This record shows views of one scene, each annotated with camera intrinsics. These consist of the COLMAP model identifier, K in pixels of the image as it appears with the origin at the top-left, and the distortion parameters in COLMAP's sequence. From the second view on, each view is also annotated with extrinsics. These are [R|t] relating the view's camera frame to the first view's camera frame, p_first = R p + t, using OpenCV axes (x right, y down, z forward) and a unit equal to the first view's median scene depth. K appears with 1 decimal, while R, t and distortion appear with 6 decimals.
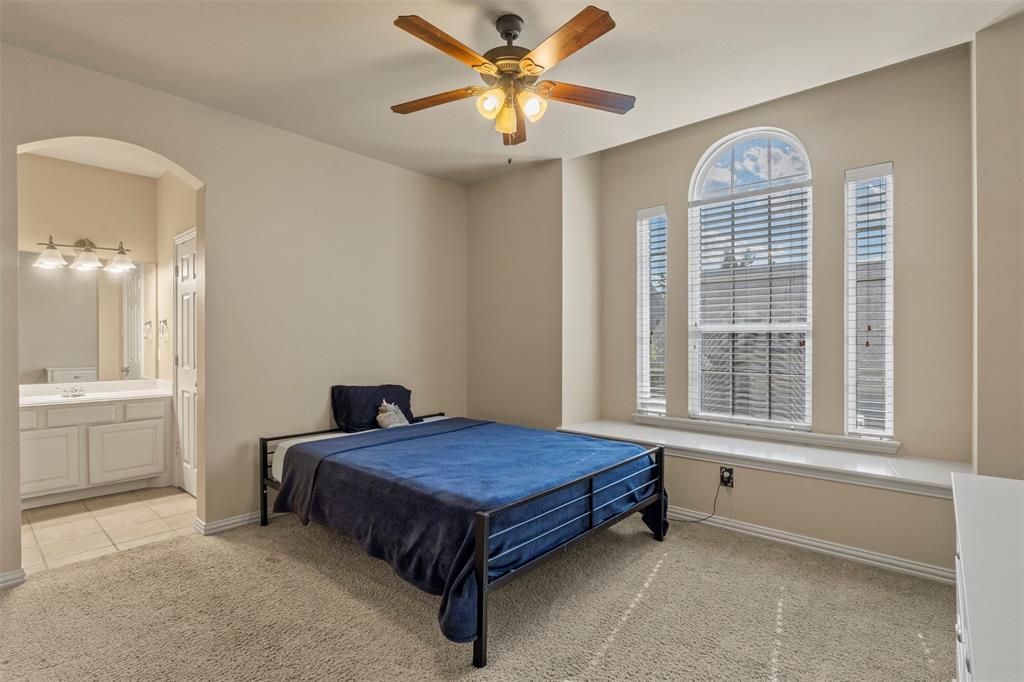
lens RADIAL K [[490.2, 0, 506.5], [0, 490.2, 342.6], [0, 0, 1]] dist [-0.005132, 0.000615]
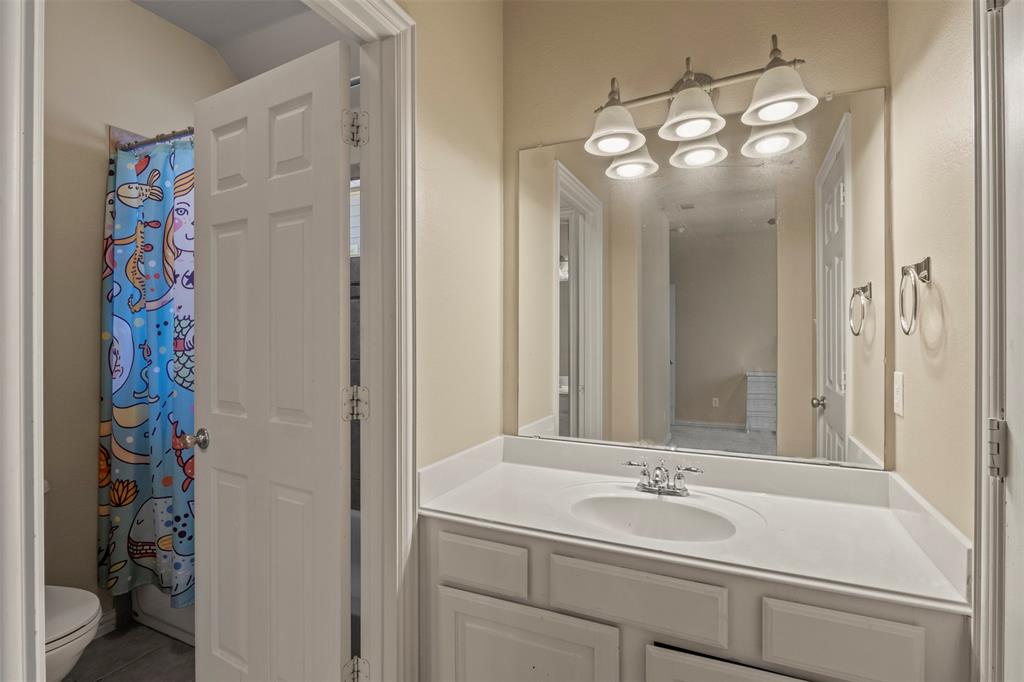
lens RADIAL K [[490.2, 0, 512.5], [0, 490.2, 343.8], [0, 0, 1]] dist [-0.005132, 0.000615]
pose [[0.290749, 0.002323, -0.956797, -0.515061], [0.005865, 0.999974, 0.004210, -0.005768], [0.956781, -0.006835, 0.290727, 0.719150]]
